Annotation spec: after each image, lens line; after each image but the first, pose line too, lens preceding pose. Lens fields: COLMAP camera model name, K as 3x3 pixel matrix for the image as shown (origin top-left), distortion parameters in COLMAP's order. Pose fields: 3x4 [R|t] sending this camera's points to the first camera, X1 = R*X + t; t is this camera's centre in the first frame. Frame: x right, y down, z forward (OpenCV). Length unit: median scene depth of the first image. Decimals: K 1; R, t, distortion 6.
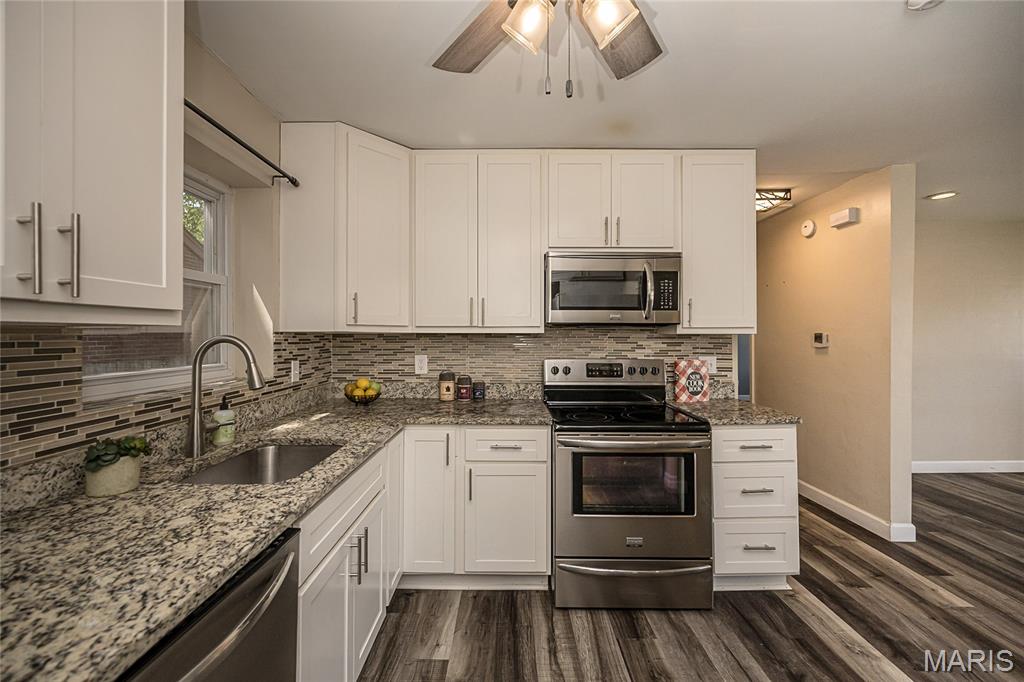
lens RADIAL K [[405.8, 0, 511.8], [0, 405.8, 334.0], [0, 0, 1]] dist [-0.000016, 0.000390]
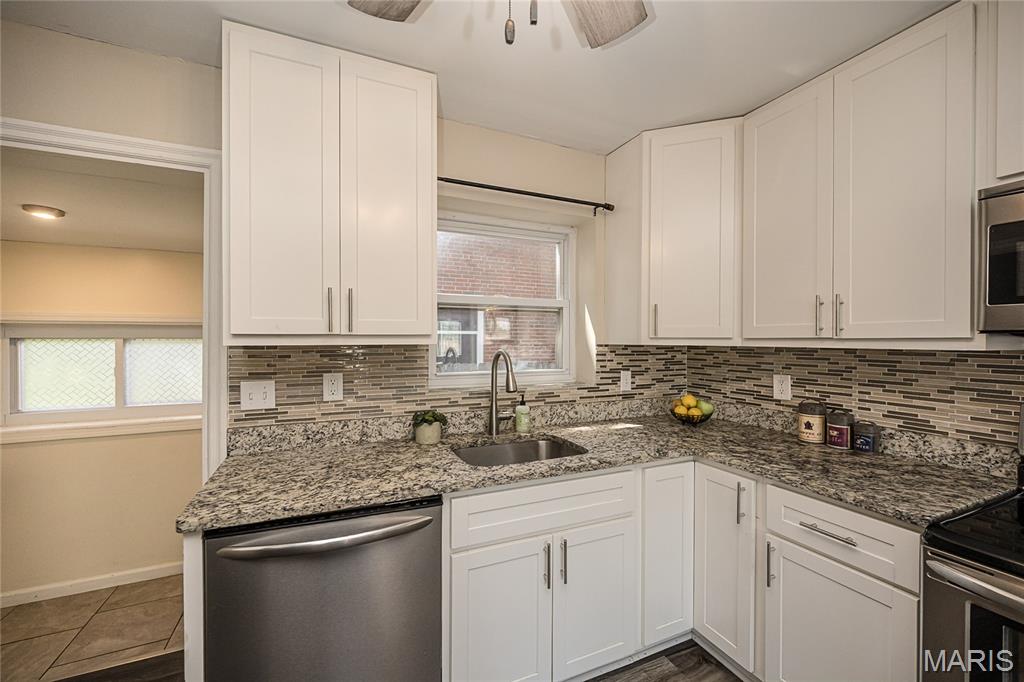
lens RADIAL K [[405.8, 0, 514.1], [0, 405.8, 343.2], [0, 0, 1]] dist [-0.000016, 0.000390]
pose [[0.433751, 0.008779, -0.900990, 0.346089], [-0.001875, 0.999959, 0.008841, -0.018918], [0.901031, -0.002146, 0.433750, 0.304295]]
